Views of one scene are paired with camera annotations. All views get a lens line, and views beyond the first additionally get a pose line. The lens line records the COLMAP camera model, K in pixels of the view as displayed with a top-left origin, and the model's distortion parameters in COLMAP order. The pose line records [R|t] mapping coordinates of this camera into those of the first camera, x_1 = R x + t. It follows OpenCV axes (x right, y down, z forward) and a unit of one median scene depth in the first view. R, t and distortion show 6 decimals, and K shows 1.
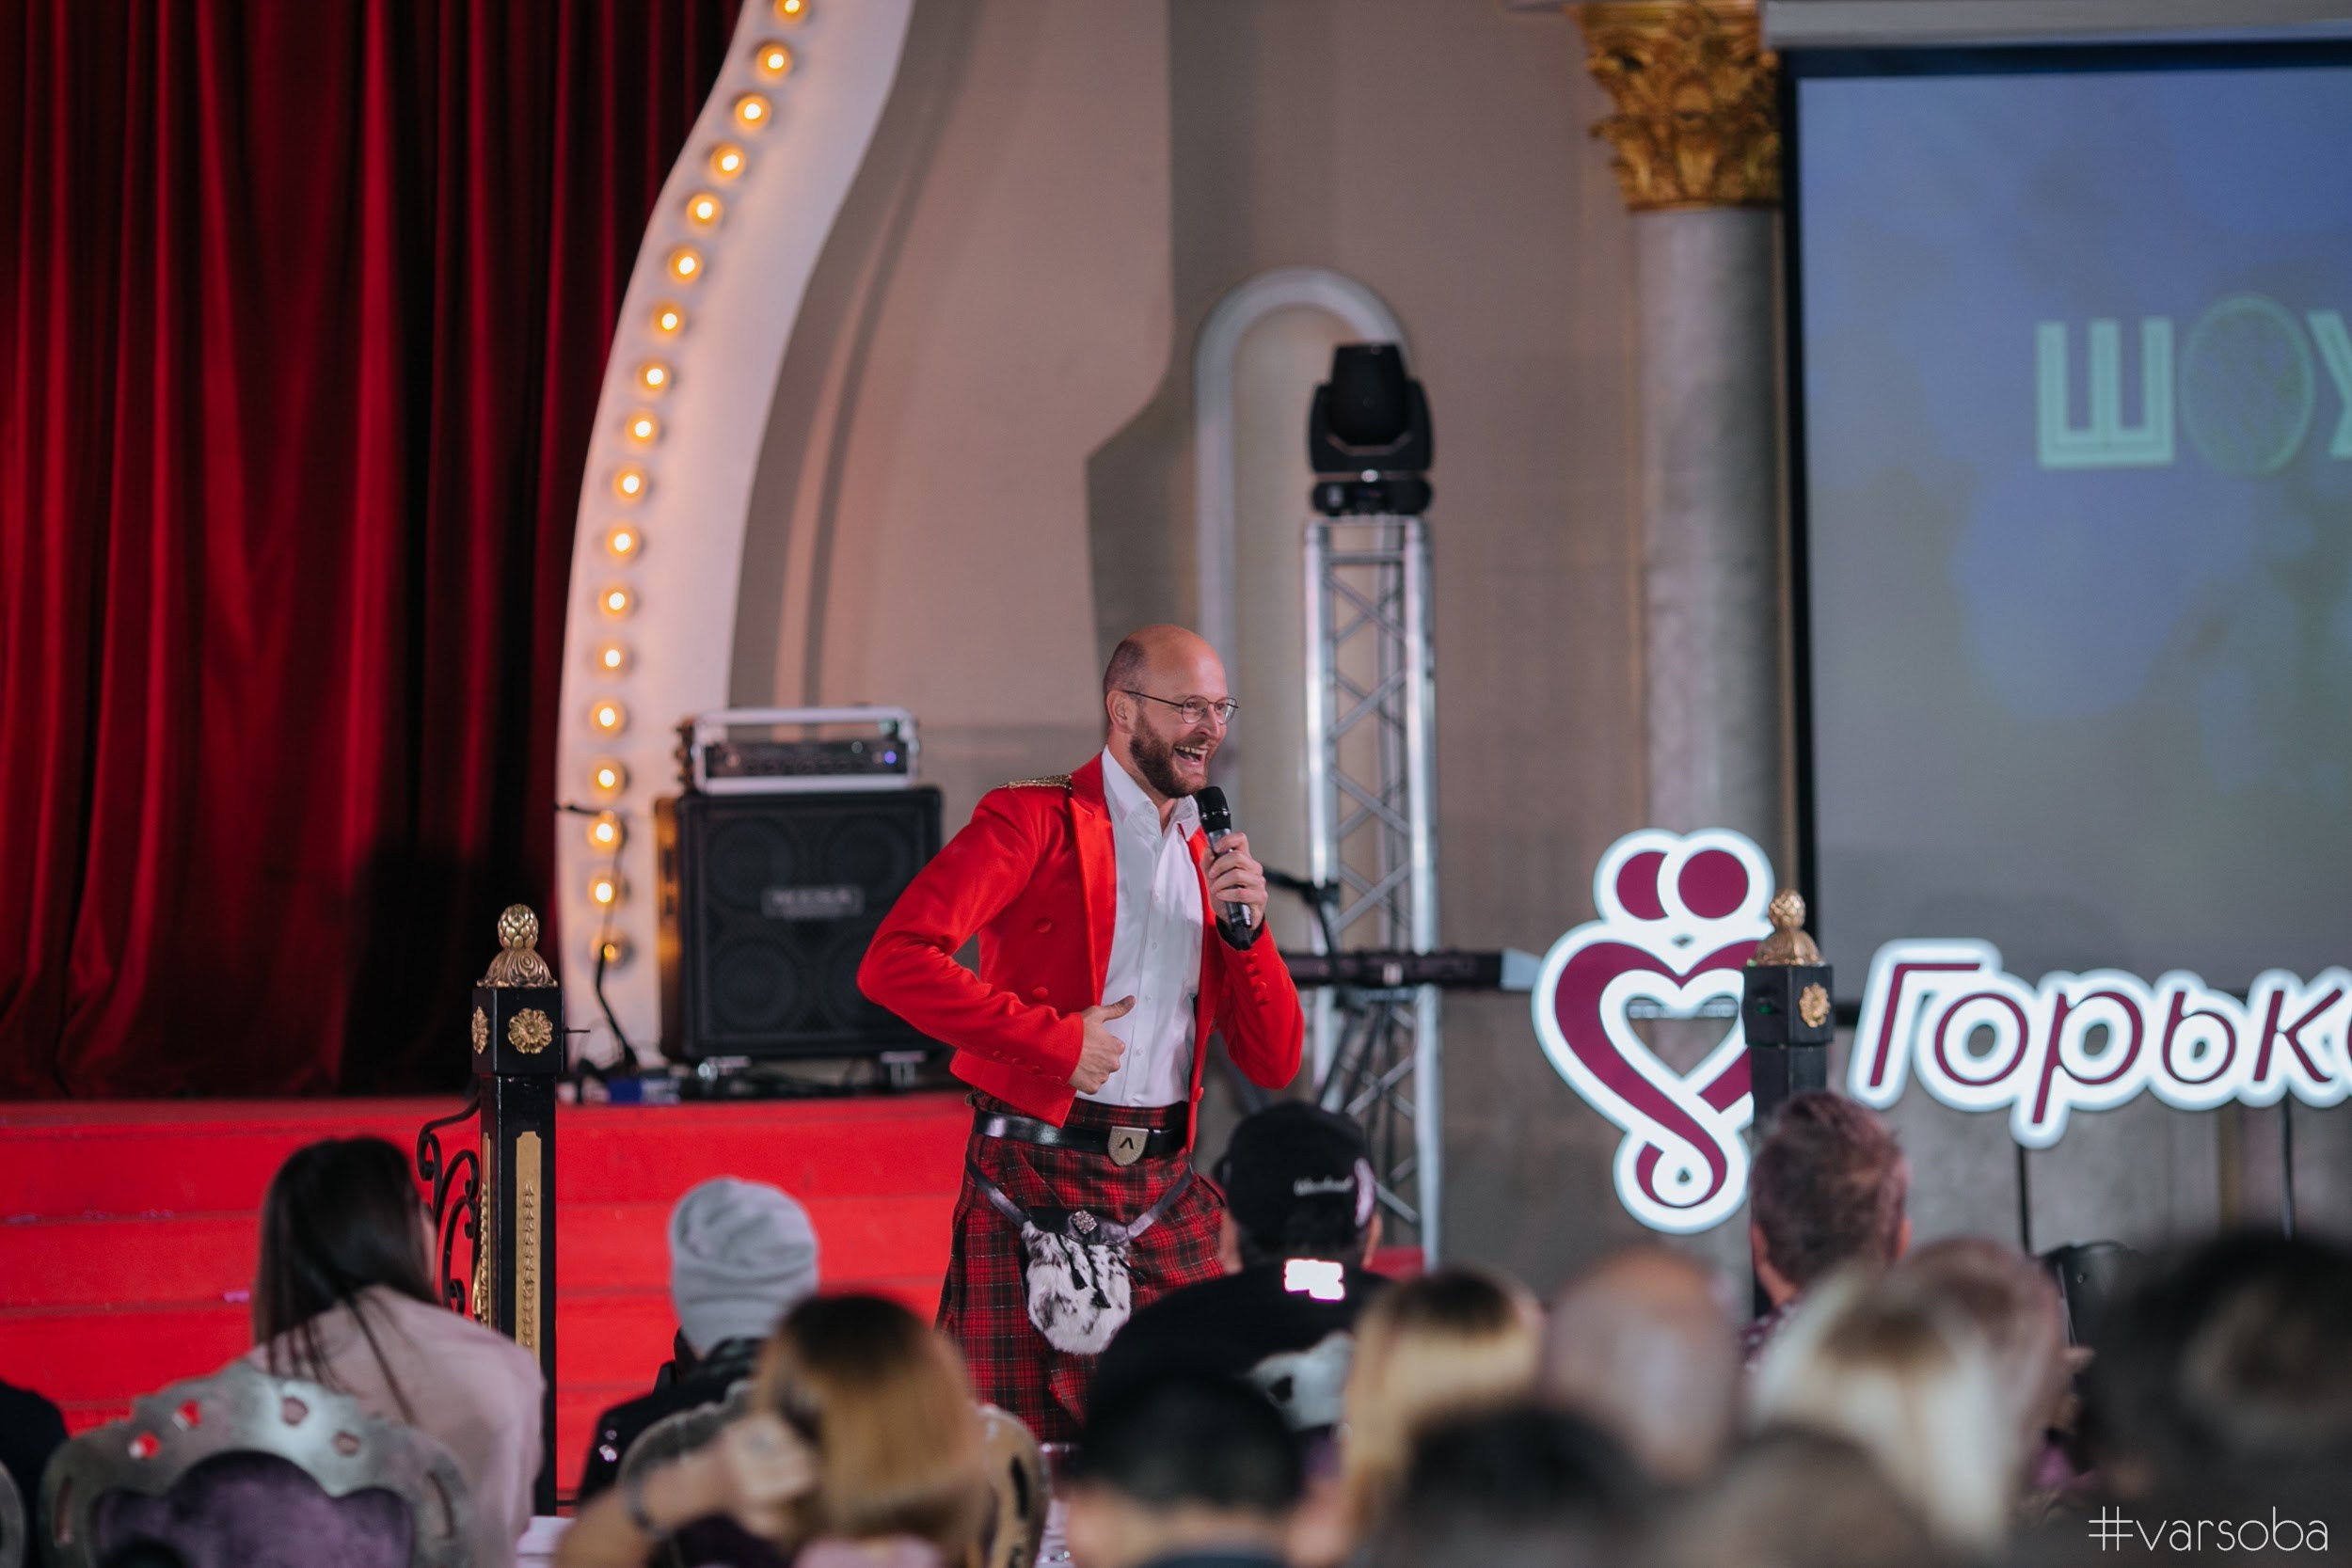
lens RADIAL K [[9038.2, 0, 1176.0], [0, 9038.2, 784.0], [0, 0, 1]] dist [-0.033591, -0.435506]
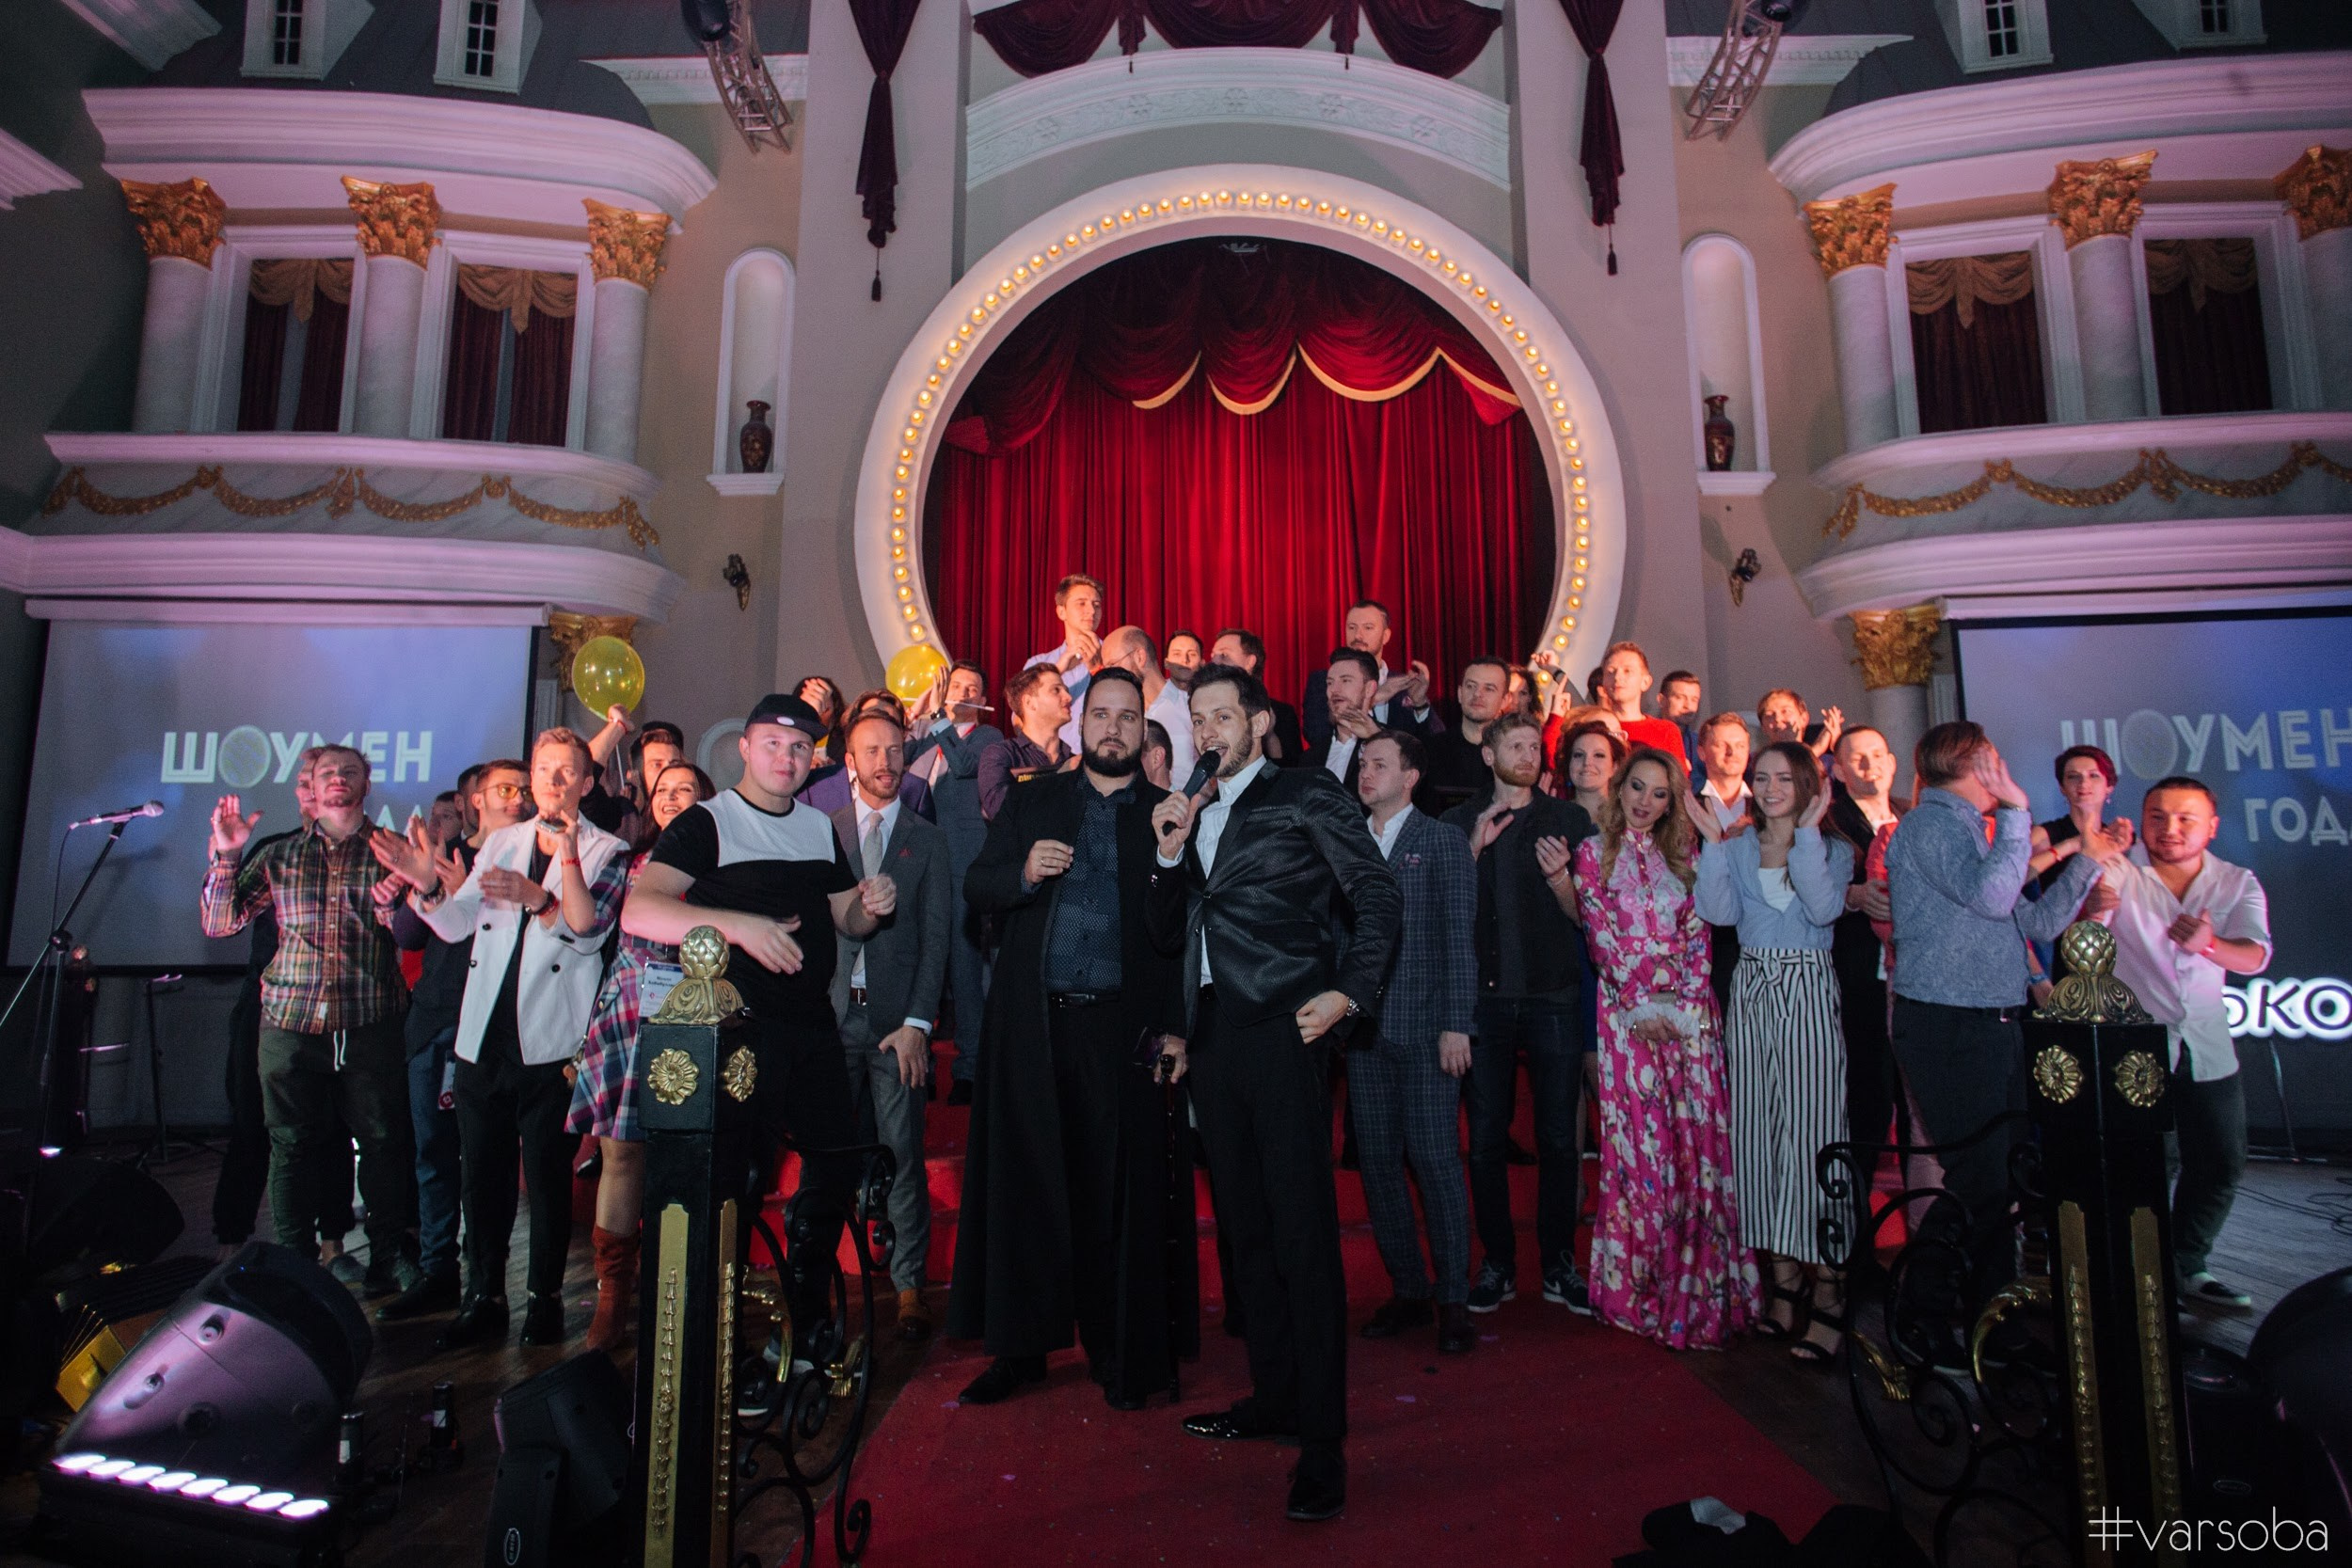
lens RADIAL K [[1344.0, 0, 1177.6], [0, 1344.0, 774.8], [0, 0, 1]] dist [-0.066413, 0.047096]
pose [[0.987230, -0.005882, -0.159196, -0.097427], [-0.012342, 0.993490, -0.113249, 0.010394], [0.158825, 0.113768, 0.980730, 0.613391]]
